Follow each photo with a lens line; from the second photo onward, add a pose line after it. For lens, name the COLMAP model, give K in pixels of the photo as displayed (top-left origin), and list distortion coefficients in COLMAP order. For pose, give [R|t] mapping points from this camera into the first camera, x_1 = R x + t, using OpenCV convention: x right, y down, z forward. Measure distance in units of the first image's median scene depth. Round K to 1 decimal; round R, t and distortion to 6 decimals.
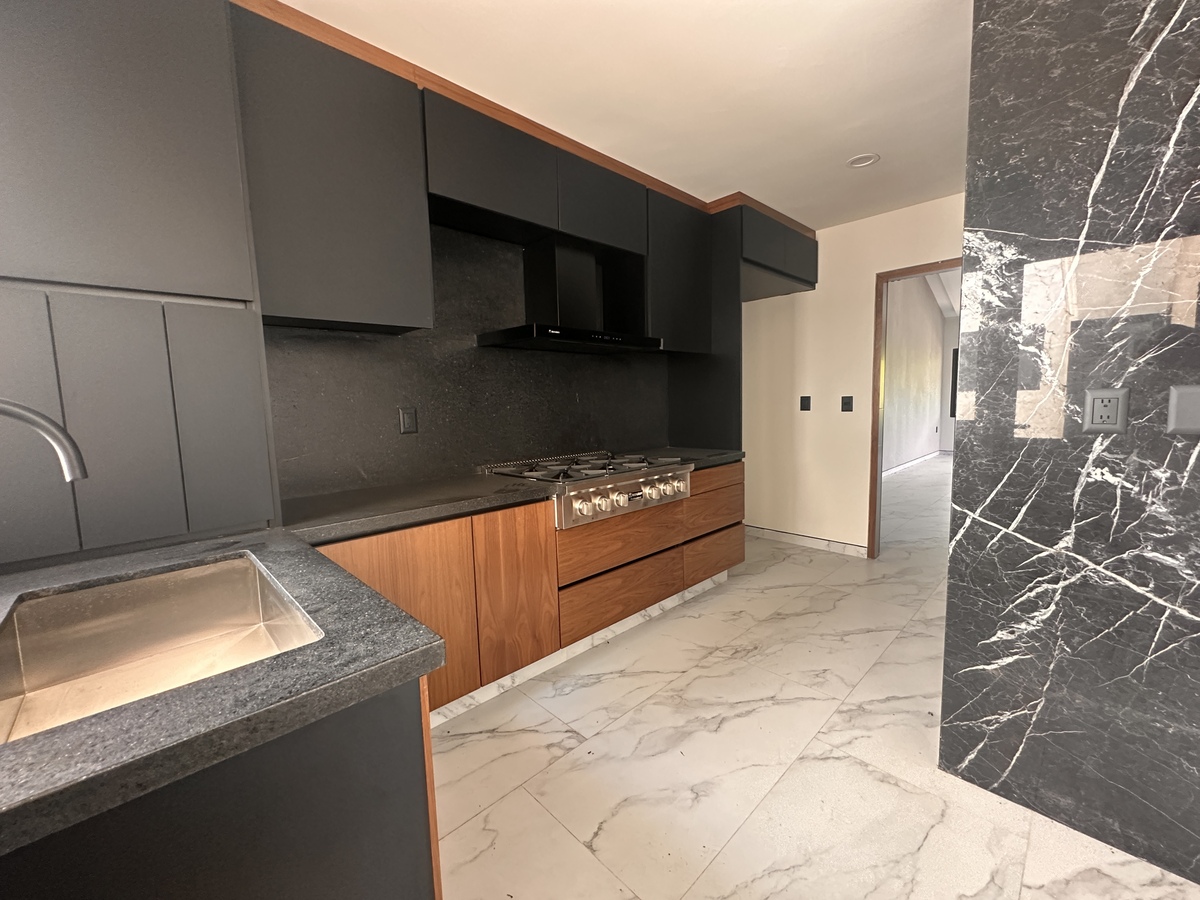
lens RADIAL K [[479.8, 0, 600.2], [0, 479.8, 448.5], [0, 0, 1]] dist [-0.004278, 0.001713]
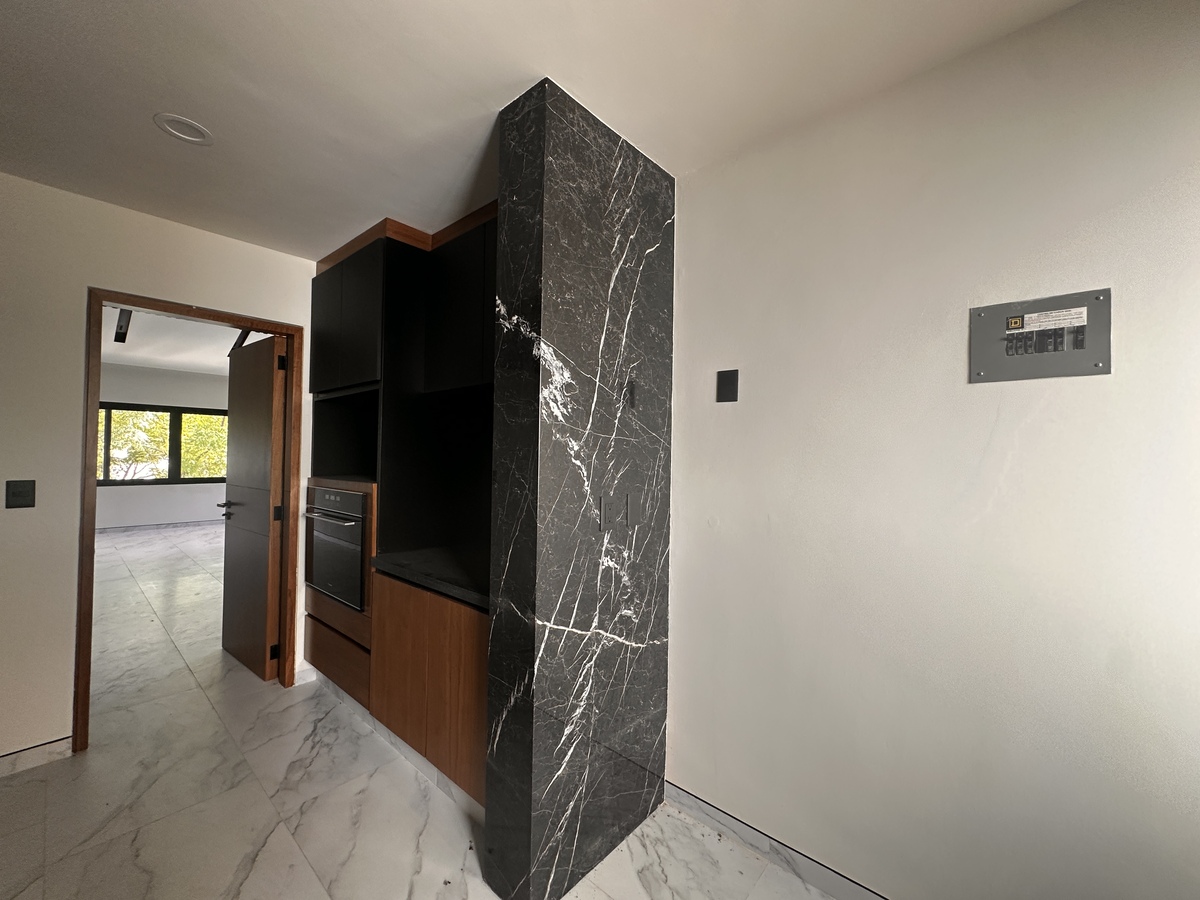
lens RADIAL K [[479.8, 0, 590.3], [0, 479.8, 448.2], [0, 0, 1]] dist [-0.004278, 0.001713]
pose [[-0.073925, 0.037642, 0.996553, -0.246658], [0.083933, 0.995977, -0.031394, -0.201566], [-0.993725, 0.081323, -0.076787, 1.044094]]
